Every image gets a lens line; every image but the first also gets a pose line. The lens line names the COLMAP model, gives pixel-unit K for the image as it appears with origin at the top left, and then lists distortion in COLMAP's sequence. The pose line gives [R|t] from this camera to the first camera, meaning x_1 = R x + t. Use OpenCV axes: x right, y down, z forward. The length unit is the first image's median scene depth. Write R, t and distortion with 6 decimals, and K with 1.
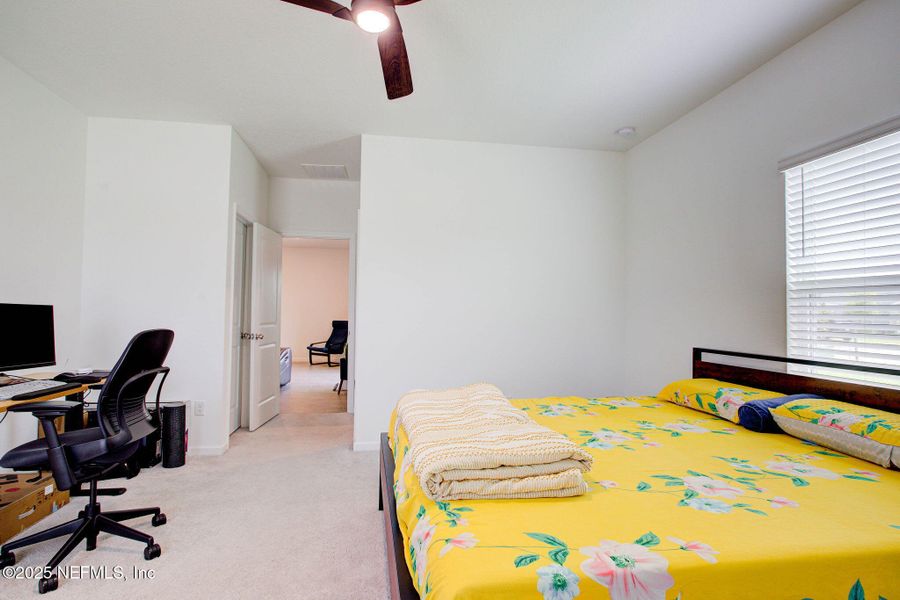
lens RADIAL K [[459.9, 0, 450.0], [0, 459.9, 300.0], [0, 0, 1]] dist [-0.012225, 0.000458]
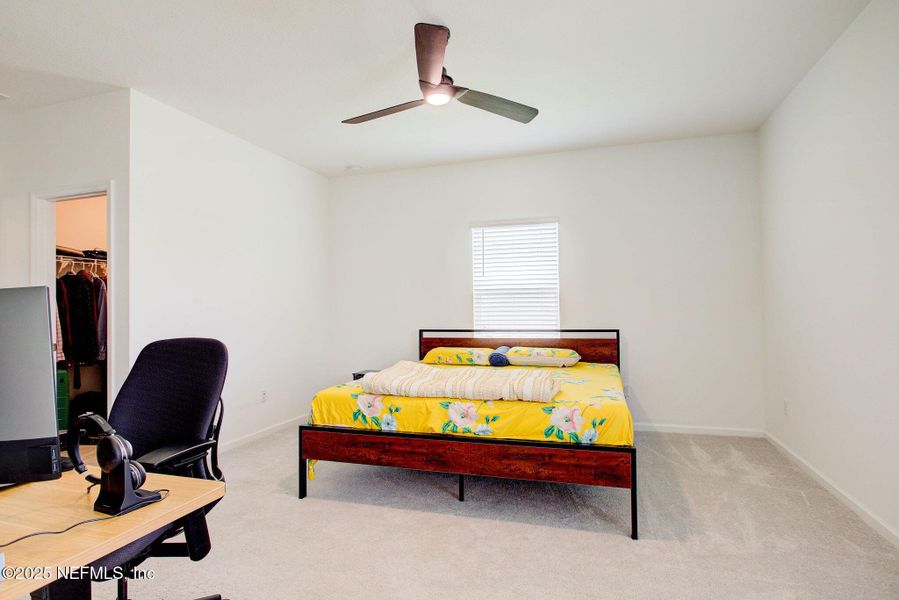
lens RADIAL K [[473.3, 0, 446.7], [0, 473.3, 299.6], [0, 0, 1]] dist [-0.014671, 0.001299]
pose [[0.466978, -0.005766, 0.884250, -1.048883], [-0.006261, 0.999932, 0.009827, -0.016704], [-0.884247, -0.010125, 0.466910, 0.218528]]
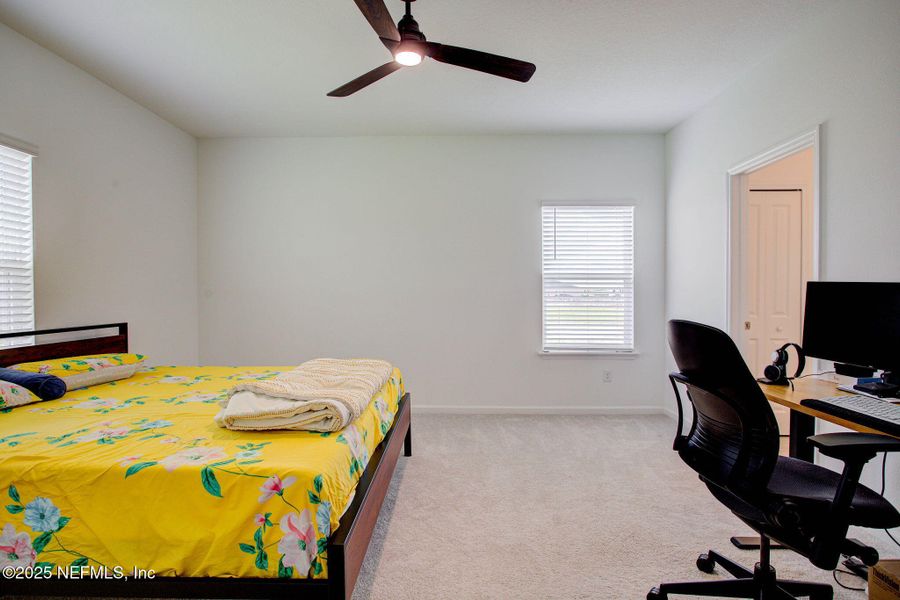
lens RADIAL K [[454.0, 0, 447.3], [0, 454.0, 301.4], [0, 0, 1]] dist [-0.009484, 0.001684]
pose [[-0.981031, -0.018256, 0.192989, -0.384508], [-0.020998, 0.999705, -0.012170, 0.040677], [-0.192710, -0.015992, -0.981126, 1.597323]]
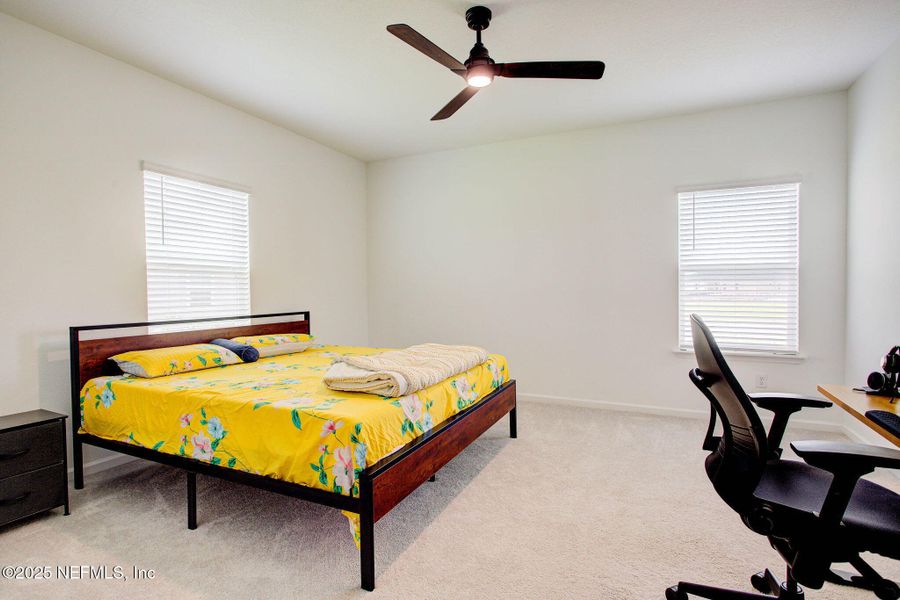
lens RADIAL K [[453.9, 0, 445.6], [0, 453.9, 299.3], [0, 0, 1]] dist [-0.031945, 0.030228]
pose [[-0.815812, -0.022878, 0.577864, -0.664296], [-0.024449, 0.999688, 0.005061, 0.037557], [-0.577800, -0.009999, -0.816117, 1.611174]]
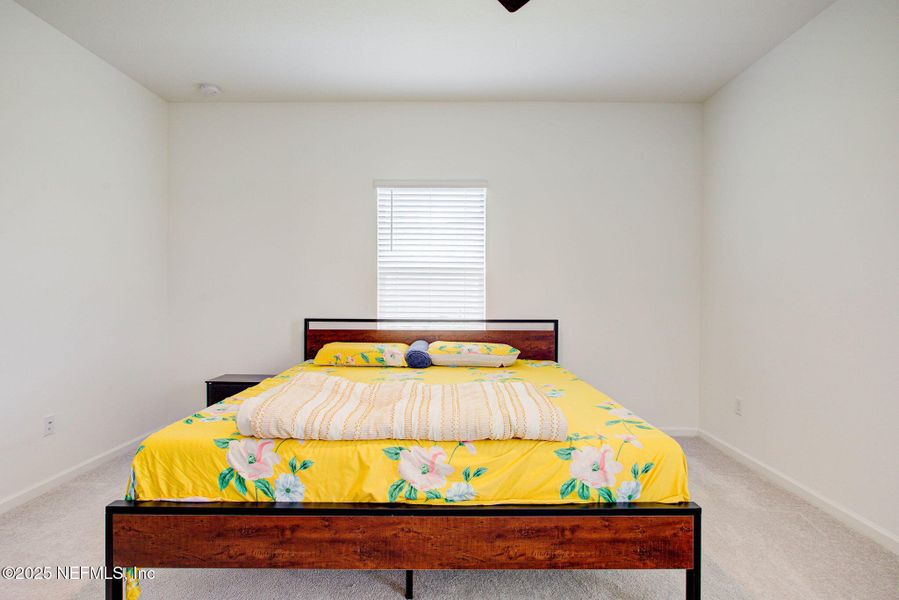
lens RADIAL K [[462.2, 0, 446.2], [0, 462.2, 299.4], [0, 0, 1]] dist [-0.014171, 0.002324]
pose [[0.179811, -0.029150, 0.983269, -0.680566], [-0.032176, 0.998852, 0.035496, 0.004064], [-0.983175, -0.038021, 0.178666, 0.557997]]
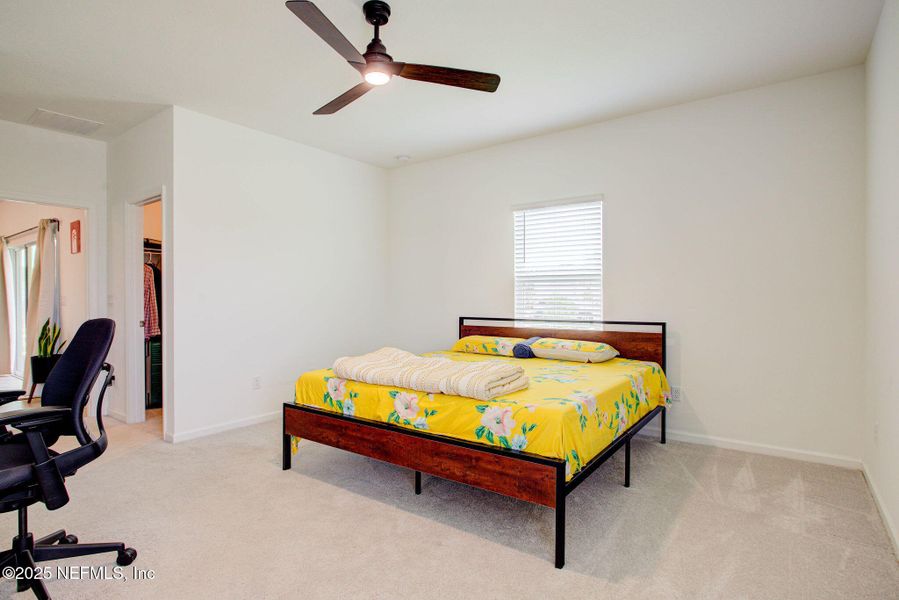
lens RADIAL K [[462.2, 0, 446.2], [0, 462.2, 299.4], [0, 0, 1]] dist [-0.014171, 0.002324]
pose [[0.722840, -0.021457, 0.690683, -0.710452], [-0.007038, 0.999237, 0.038409, -0.017287], [-0.690980, -0.032625, 0.722137, -0.103251]]
